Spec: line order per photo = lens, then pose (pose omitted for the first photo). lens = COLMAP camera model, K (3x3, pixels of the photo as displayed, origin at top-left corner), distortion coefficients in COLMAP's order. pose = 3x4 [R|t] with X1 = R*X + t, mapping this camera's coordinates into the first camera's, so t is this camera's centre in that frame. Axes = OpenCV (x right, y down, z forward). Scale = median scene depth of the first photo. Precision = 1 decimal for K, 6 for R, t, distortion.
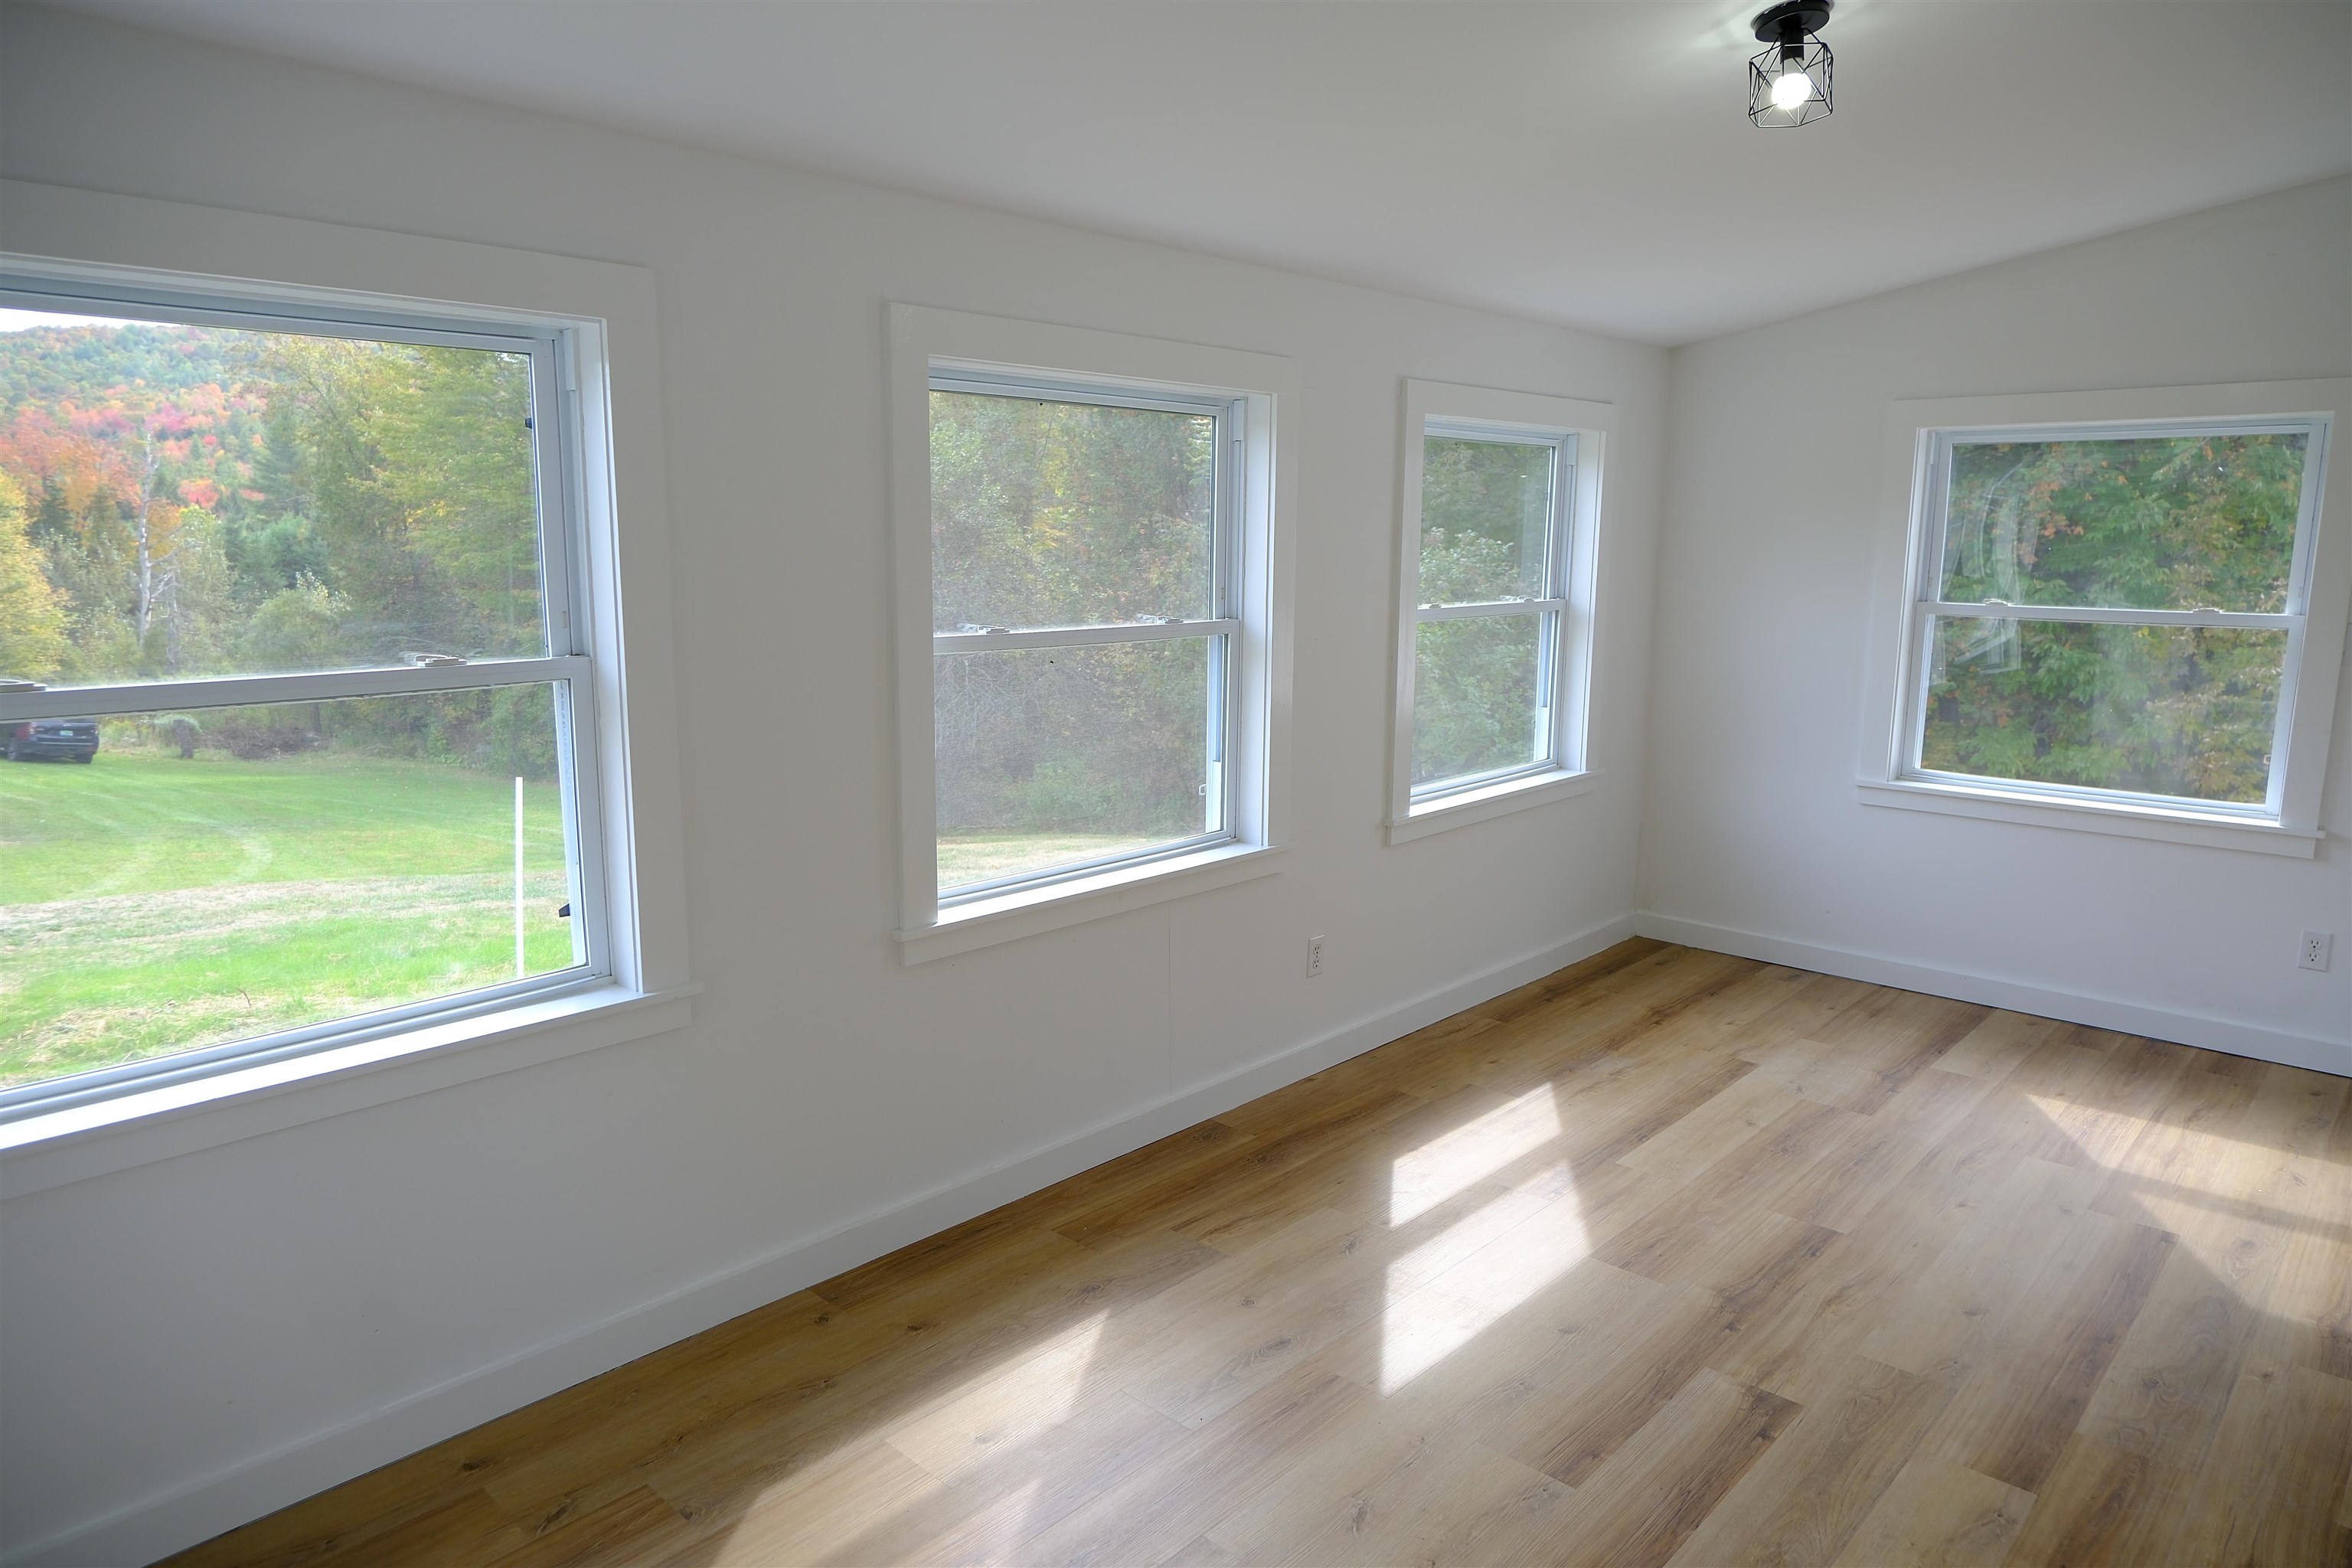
lens RADIAL K [[1460.9, 0, 1176.0], [0, 1460.9, 784.0], [0, 0, 1]] dist [-0.005758, 0.001395]
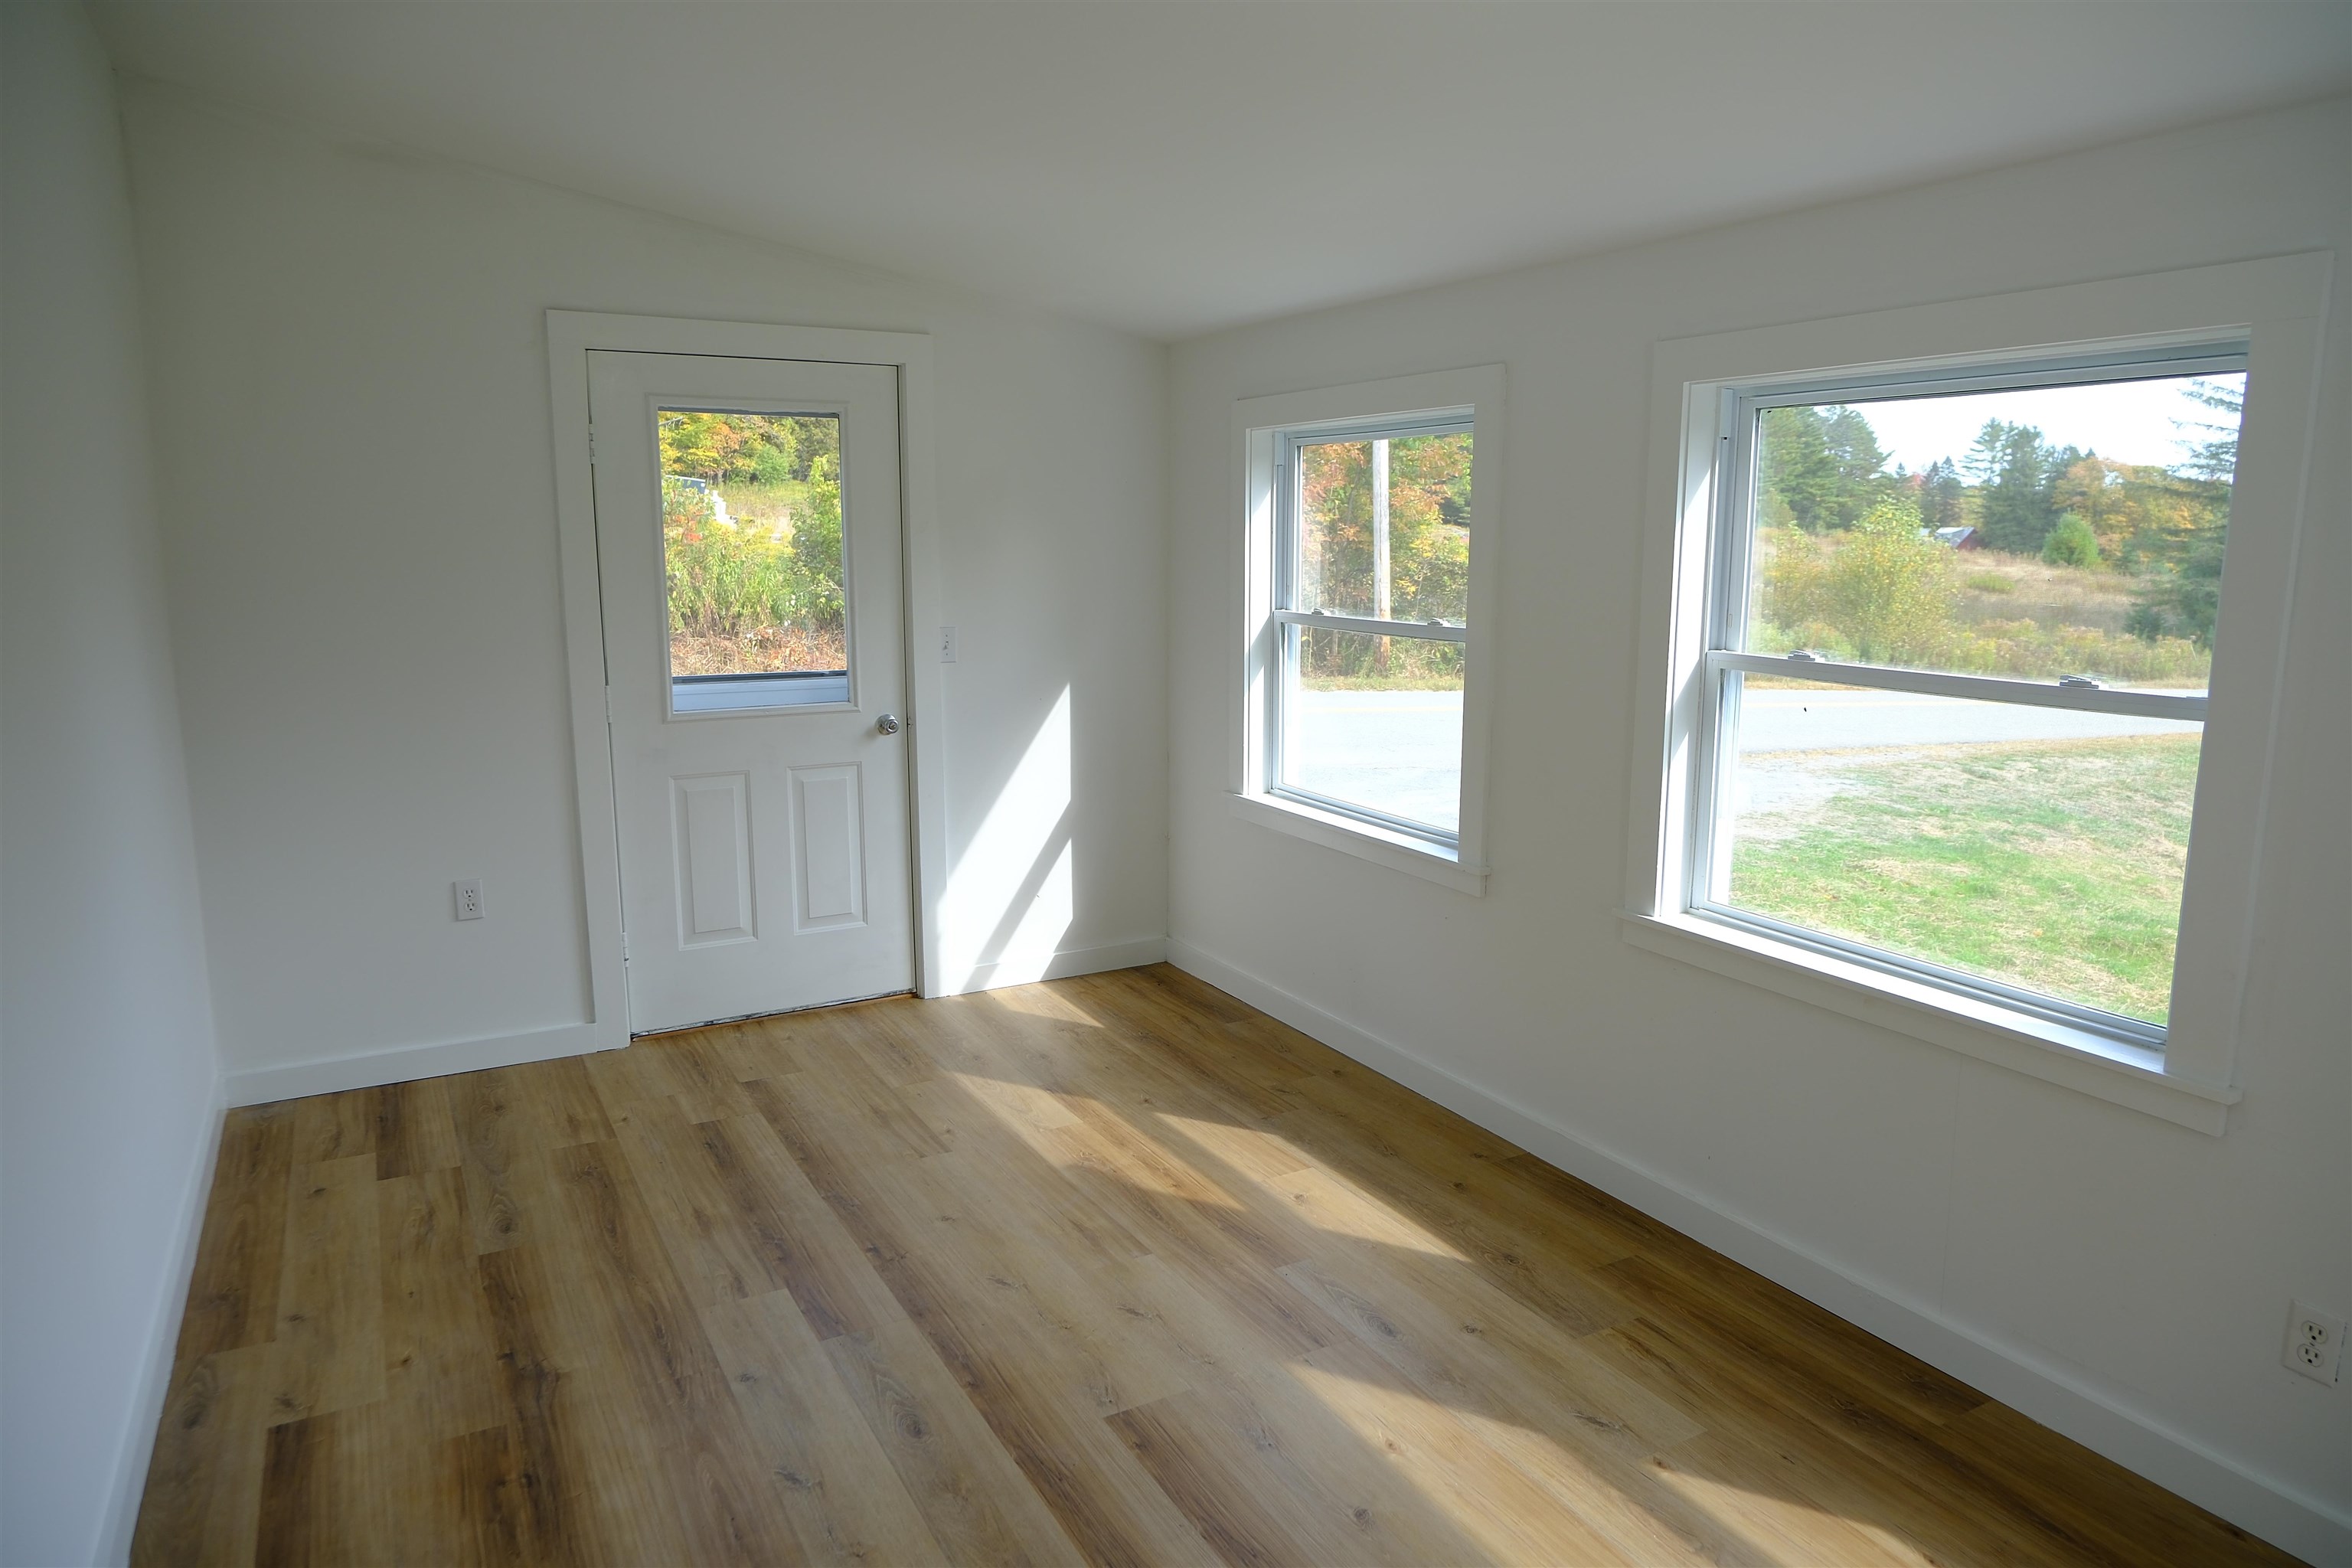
lens RADIAL K [[1460.9, 0, 1176.0], [0, 1460.9, 784.0], [0, 0, 1]] dist [-0.005758, 0.001395]
pose [[-0.306619, 0.153865, -0.939314, 0.455366], [-0.162616, 0.963871, 0.210971, -0.081144], [0.937838, 0.217435, -0.270520, 0.466907]]
